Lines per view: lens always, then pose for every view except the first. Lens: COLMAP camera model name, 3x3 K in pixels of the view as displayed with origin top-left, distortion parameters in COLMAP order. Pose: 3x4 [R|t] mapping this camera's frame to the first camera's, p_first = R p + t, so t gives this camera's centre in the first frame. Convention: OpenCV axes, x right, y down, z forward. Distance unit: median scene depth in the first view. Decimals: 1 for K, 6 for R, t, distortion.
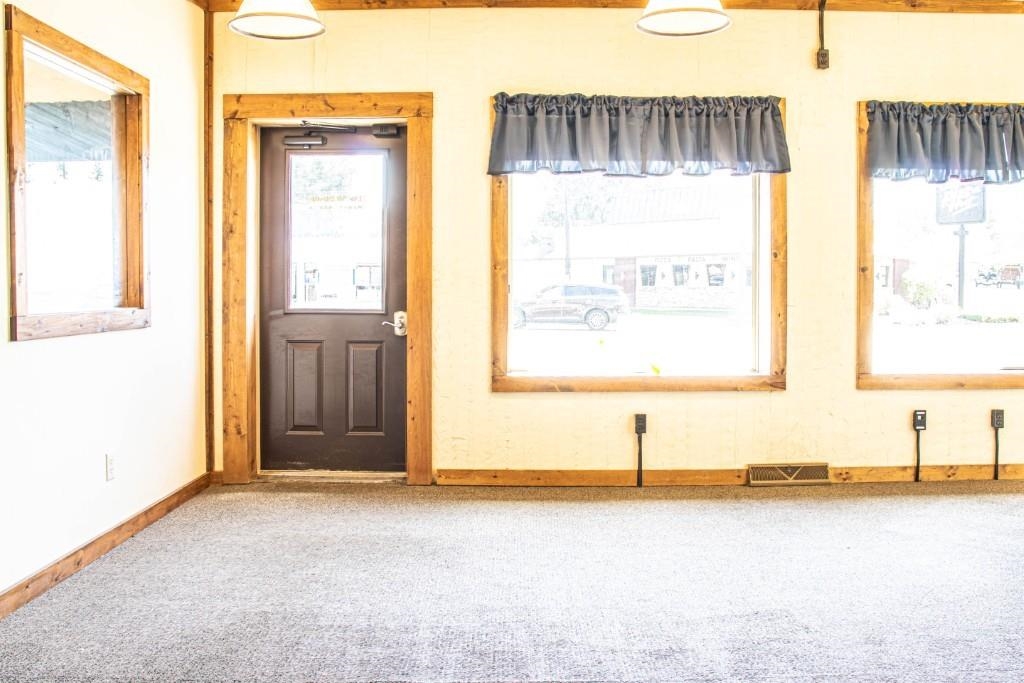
lens RADIAL K [[1037.5, 0, 509.1], [0, 1037.5, 315.8], [0, 0, 1]] dist [-0.178485, 0.013148]
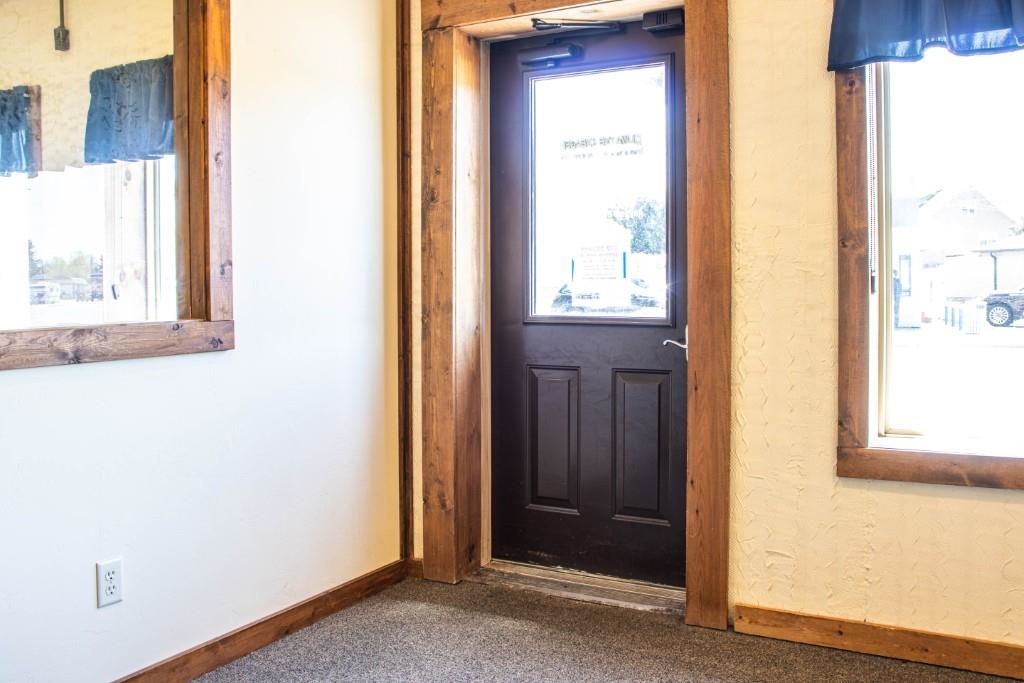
lens RADIAL K [[950.7, 0, 512.9], [0, 950.7, 302.6], [0, 0, 1]] dist [-0.182761, 0.197553]
pose [[0.880030, 0.000977, -0.474917, 0.063705], [-0.002292, 0.999995, -0.002189, -0.015014], [0.474912, 0.003015, 0.880028, 0.496581]]
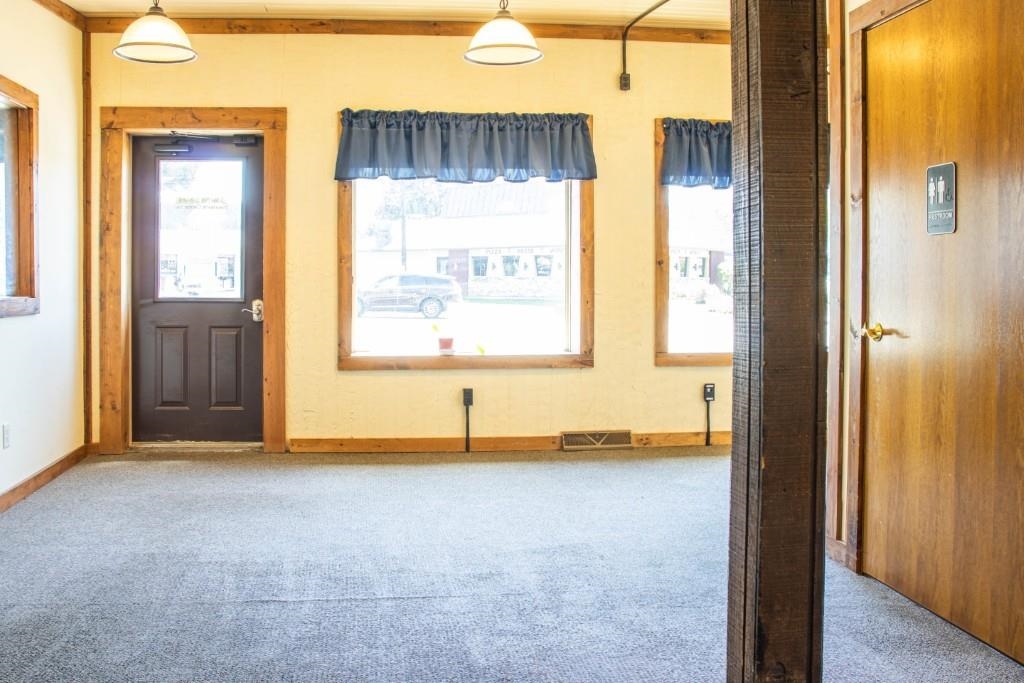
lens RADIAL K [[993.6, 0, 437.0], [0, 993.6, 294.7], [0, 0, 1]] dist [-0.243681, 0.271074]
pose [[0.995993, -0.001358, 0.089426, -0.005757], [0.002255, 0.999948, -0.009937, 0.001348], [-0.089408, 0.010098, 0.995944, -0.095370]]
